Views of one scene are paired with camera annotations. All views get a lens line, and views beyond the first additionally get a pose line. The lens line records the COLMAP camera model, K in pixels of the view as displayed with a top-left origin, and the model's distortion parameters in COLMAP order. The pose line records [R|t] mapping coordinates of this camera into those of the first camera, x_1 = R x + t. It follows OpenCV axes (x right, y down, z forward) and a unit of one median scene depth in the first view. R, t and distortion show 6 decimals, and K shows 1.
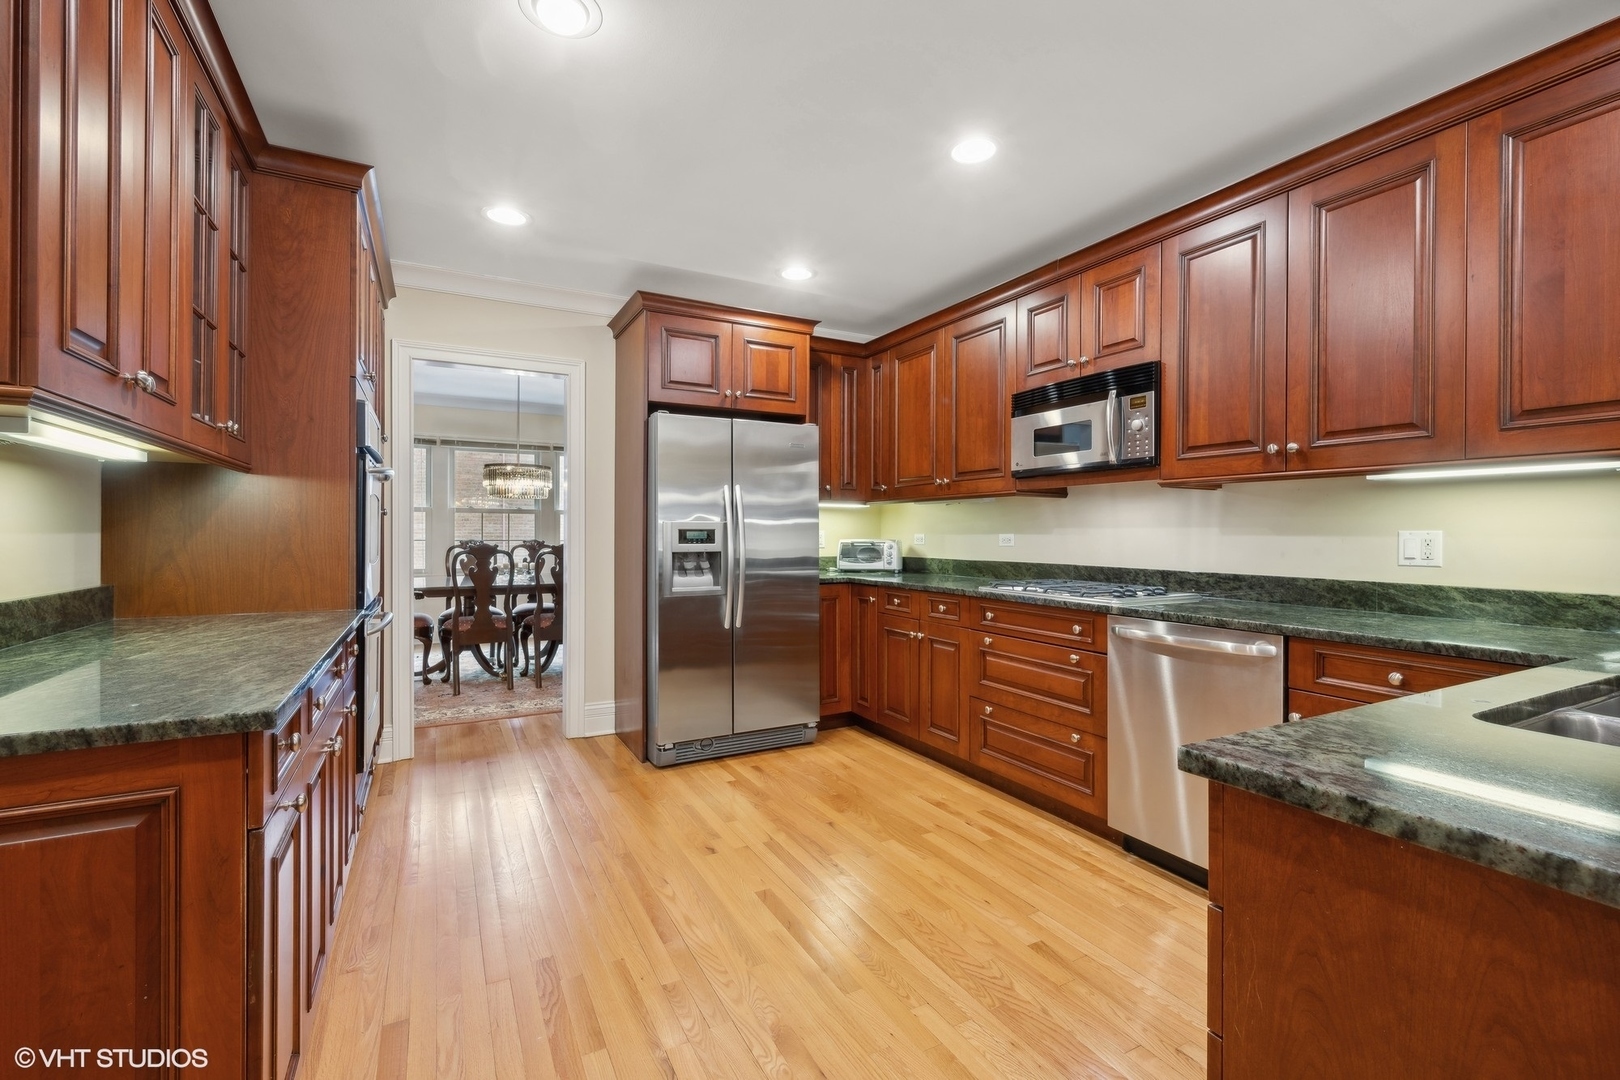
lens RADIAL K [[709.3, 0, 810.0], [0, 709.3, 540.0], [0, 0, 1]] dist [-0.000571, -0.000016]
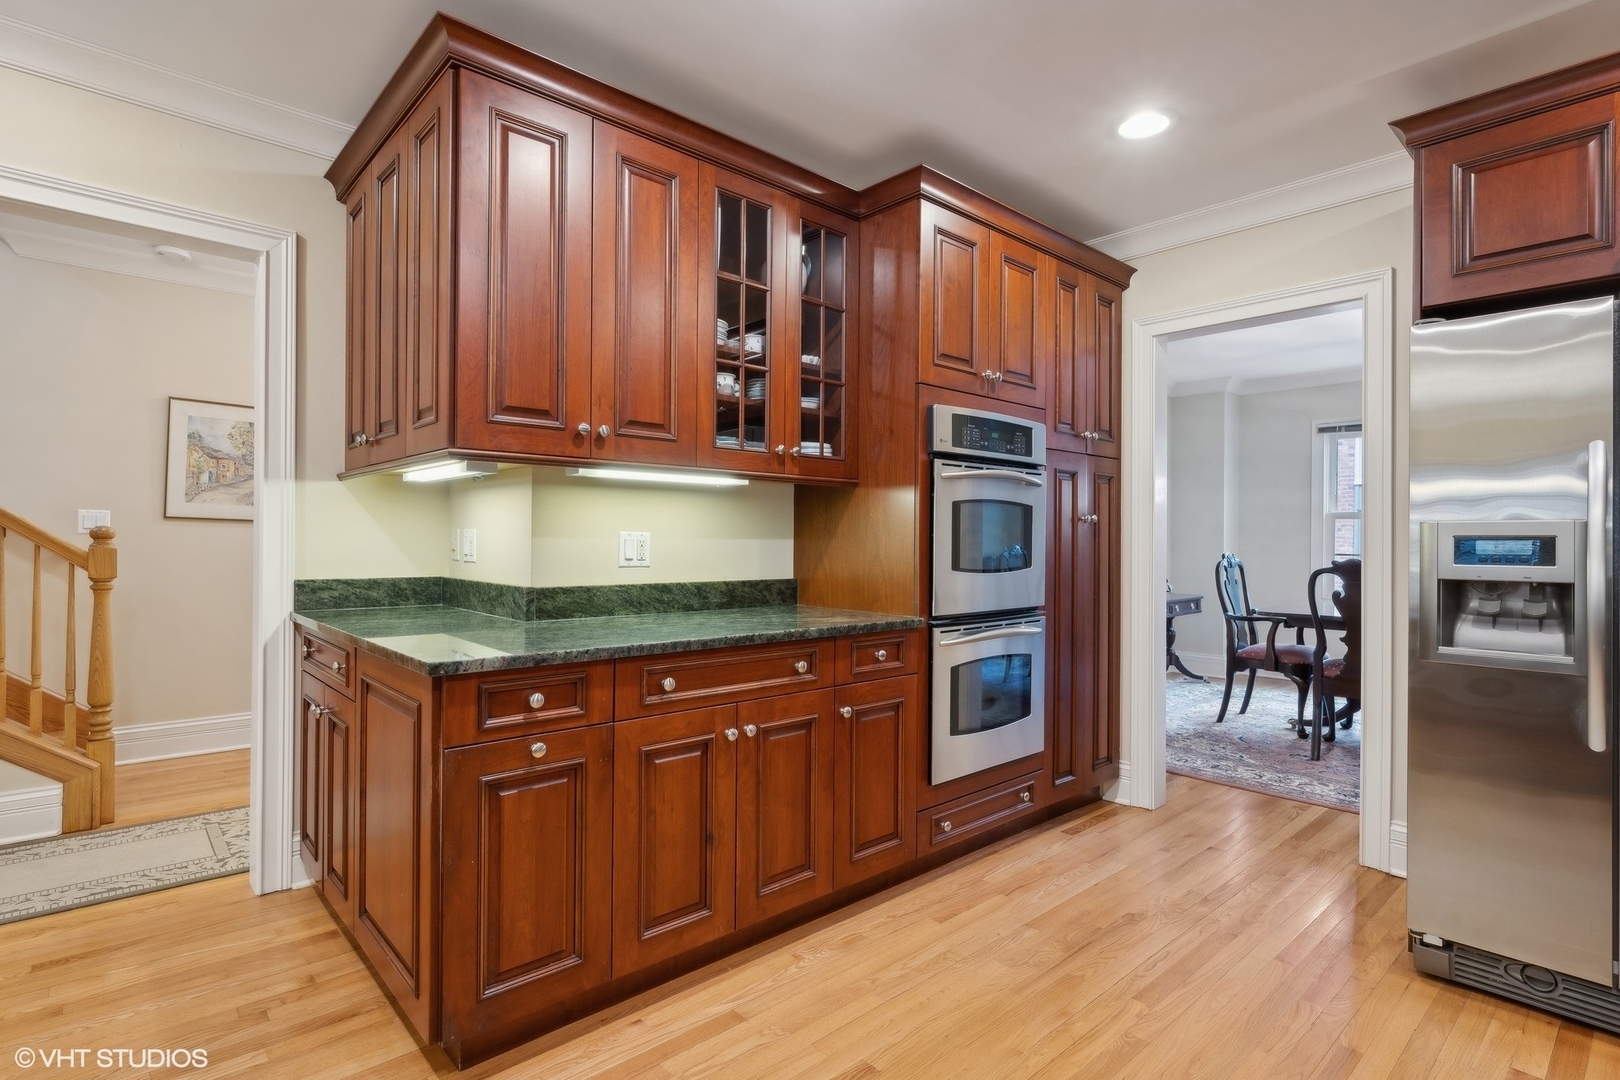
lens RADIAL K [[799.1, 0, 810.7], [0, 799.1, 536.6], [0, 0, 1]] dist [0.002308, -0.000054]
pose [[0.246512, -0.004155, -0.969131, 0.268796], [-0.016445, 0.999829, -0.008470, -0.001947], [0.969000, 0.018025, 0.246401, 0.379977]]
